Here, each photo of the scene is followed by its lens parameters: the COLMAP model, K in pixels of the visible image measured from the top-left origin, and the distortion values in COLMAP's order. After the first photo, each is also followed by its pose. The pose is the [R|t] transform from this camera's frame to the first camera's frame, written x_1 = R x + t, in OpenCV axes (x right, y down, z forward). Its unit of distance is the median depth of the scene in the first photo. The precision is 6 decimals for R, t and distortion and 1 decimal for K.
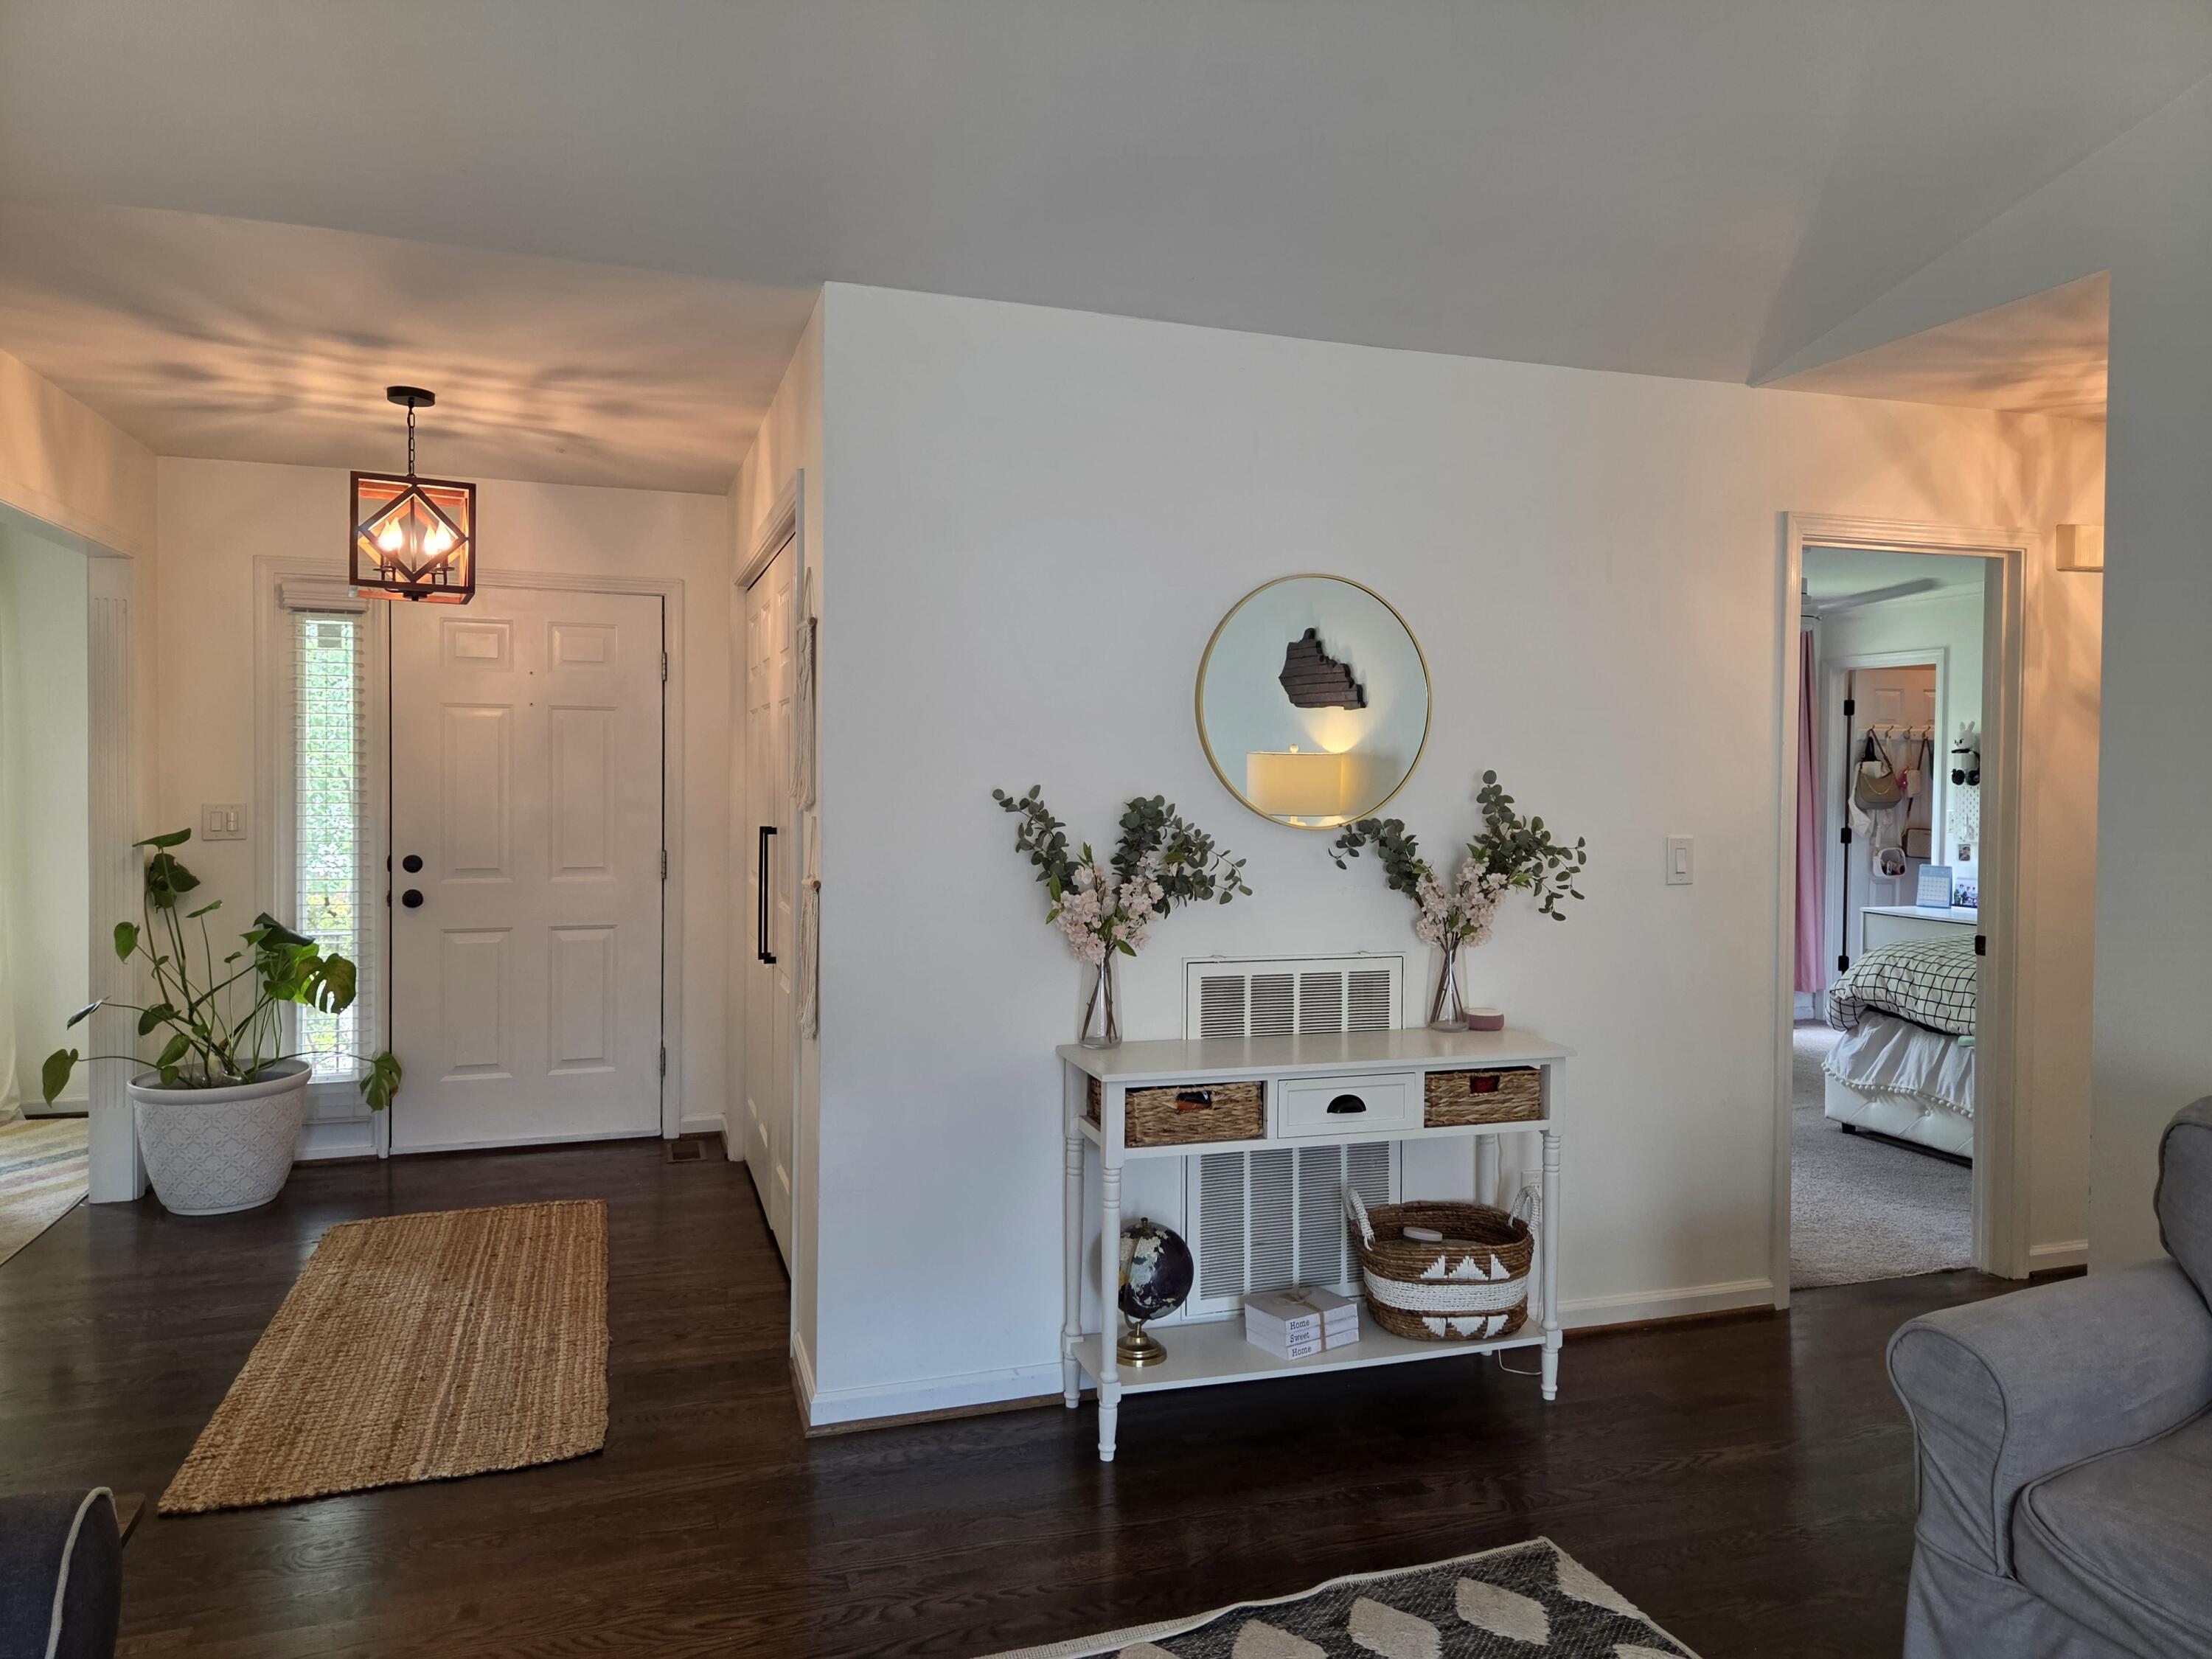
lens RADIAL K [[1492.7, 0, 1114.2], [0, 1492.7, 806.0], [0, 0, 1]] dist [0.070795, -0.060206]
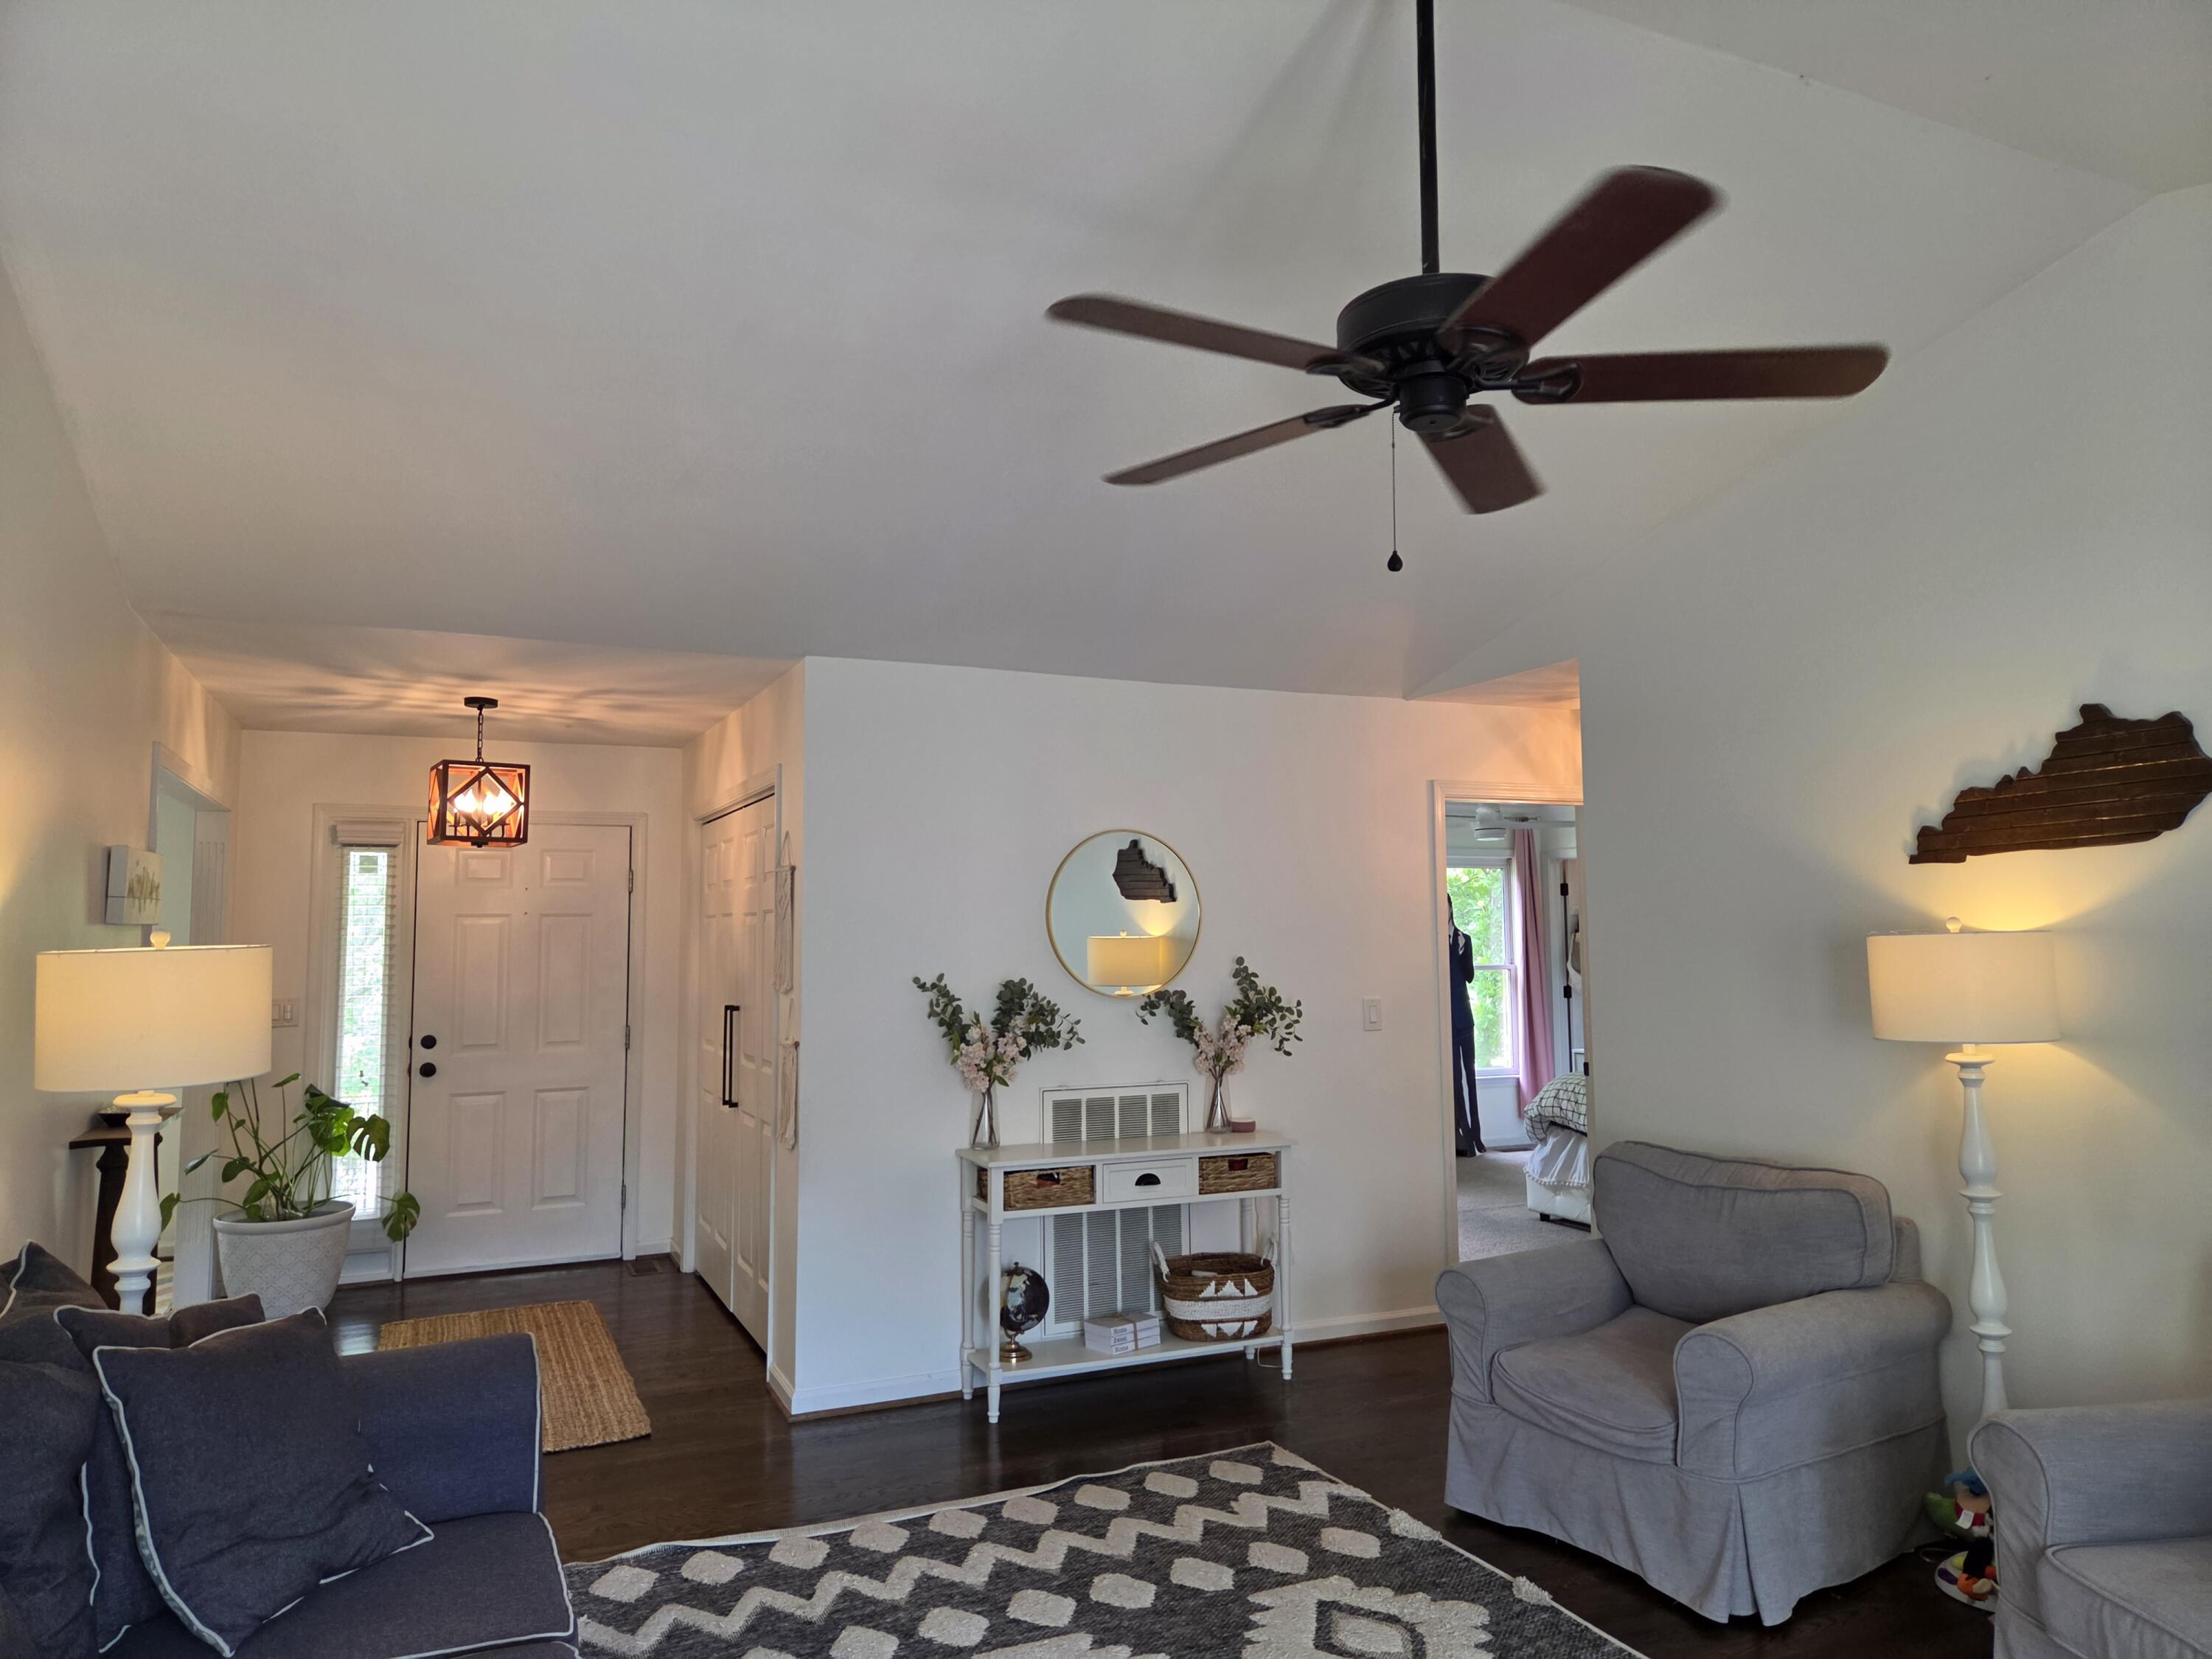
lens RADIAL K [[1492.7, 0, 1116.1], [0, 1492.7, 817.9], [0, 0, 1]] dist [0.070795, -0.060206]
pose [[0.994830, -0.009852, 0.101074, -0.018560], [0.020119, 0.994676, -0.101065, -0.009567], [-0.099541, 0.102576, 0.989732, -0.359481]]
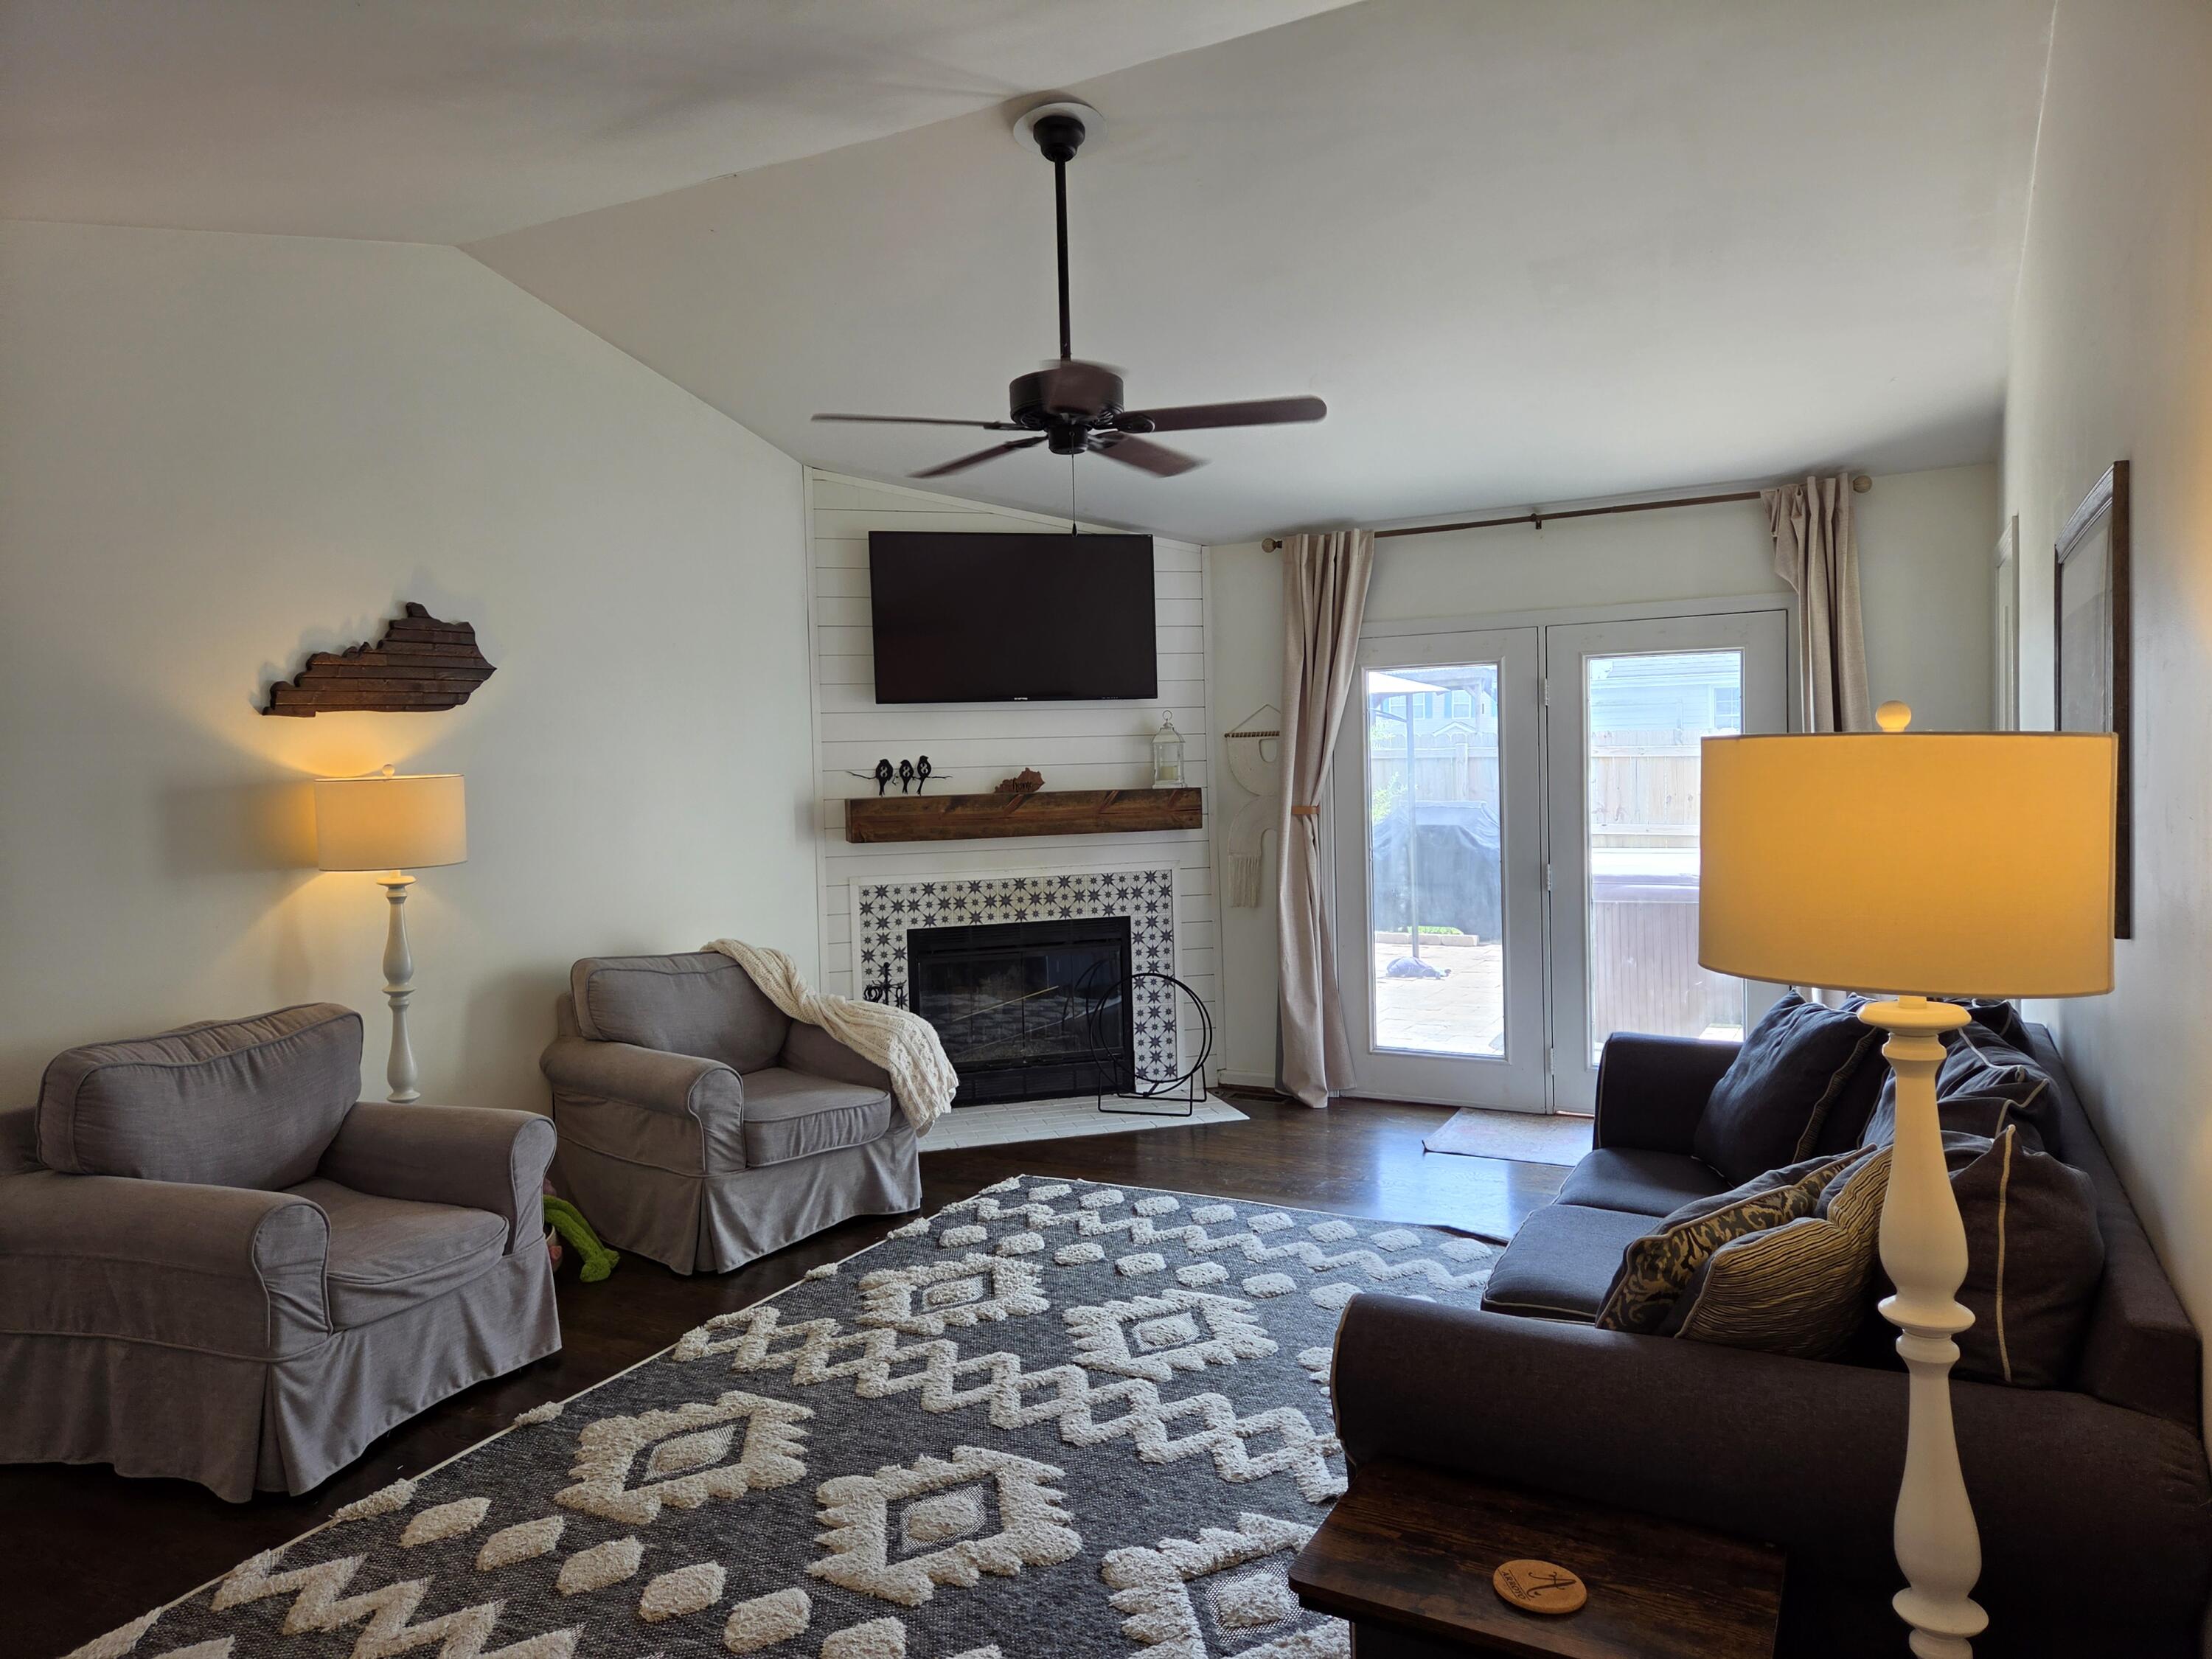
lens RADIAL K [[1492.7, 0, 1098.7], [0, 1492.7, 815.4], [0, 0, 1]] dist [0.070795, -0.060206]
pose [[-0.686481, -0.017929, 0.726927, -0.450901], [0.034691, 0.997750, 0.057369, -0.033869], [-0.726320, 0.064601, -0.684315, 0.622675]]
